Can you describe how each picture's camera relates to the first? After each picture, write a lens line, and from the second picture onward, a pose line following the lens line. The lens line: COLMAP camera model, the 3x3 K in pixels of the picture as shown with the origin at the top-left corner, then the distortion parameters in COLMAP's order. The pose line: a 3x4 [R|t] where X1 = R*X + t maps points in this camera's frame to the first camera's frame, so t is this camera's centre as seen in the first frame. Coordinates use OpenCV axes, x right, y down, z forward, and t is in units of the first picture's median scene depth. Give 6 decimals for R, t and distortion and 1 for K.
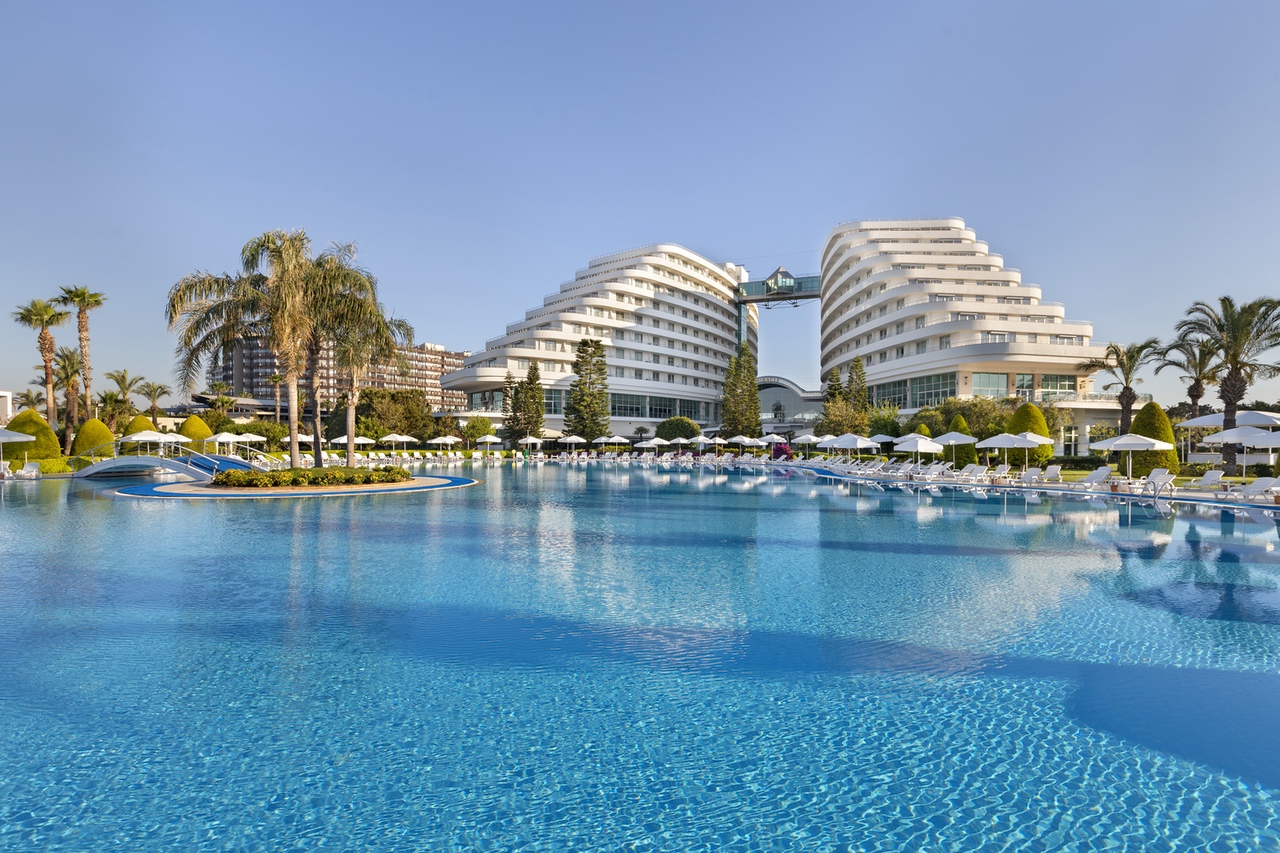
lens RADIAL K [[643.9, 0, 640.7], [0, 643.9, 435.4], [0, 0, 1]] dist [0.016078, -0.000268]
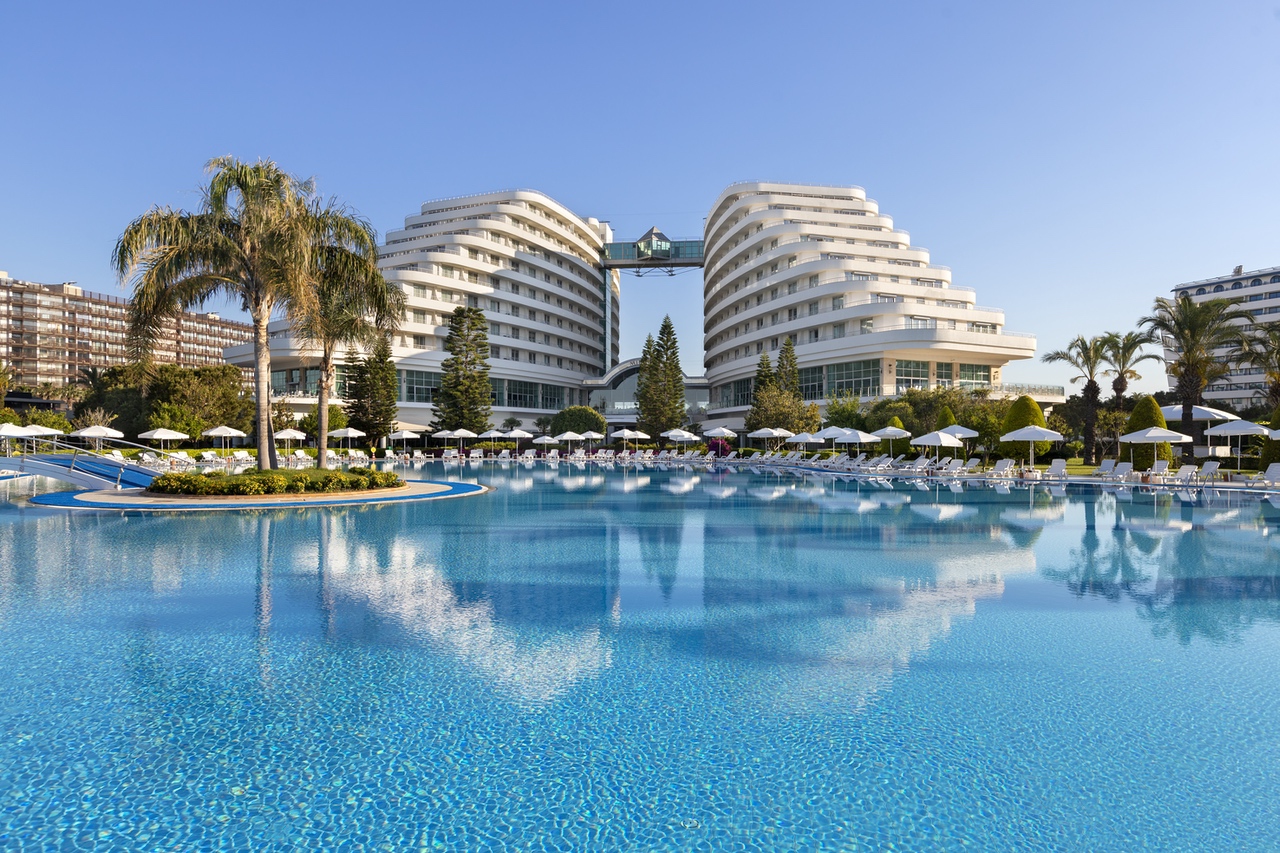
lens RADIAL K [[809.7, 0, 639.3], [0, 809.7, 425.7], [0, 0, 1]] dist [0.026015, 0.000659]
pose [[0.967386, 0.001501, 0.253303, -0.102340], [-0.000467, 0.999991, -0.004142, 0.000241], [-0.253307, 0.003889, 0.967378, -0.015105]]
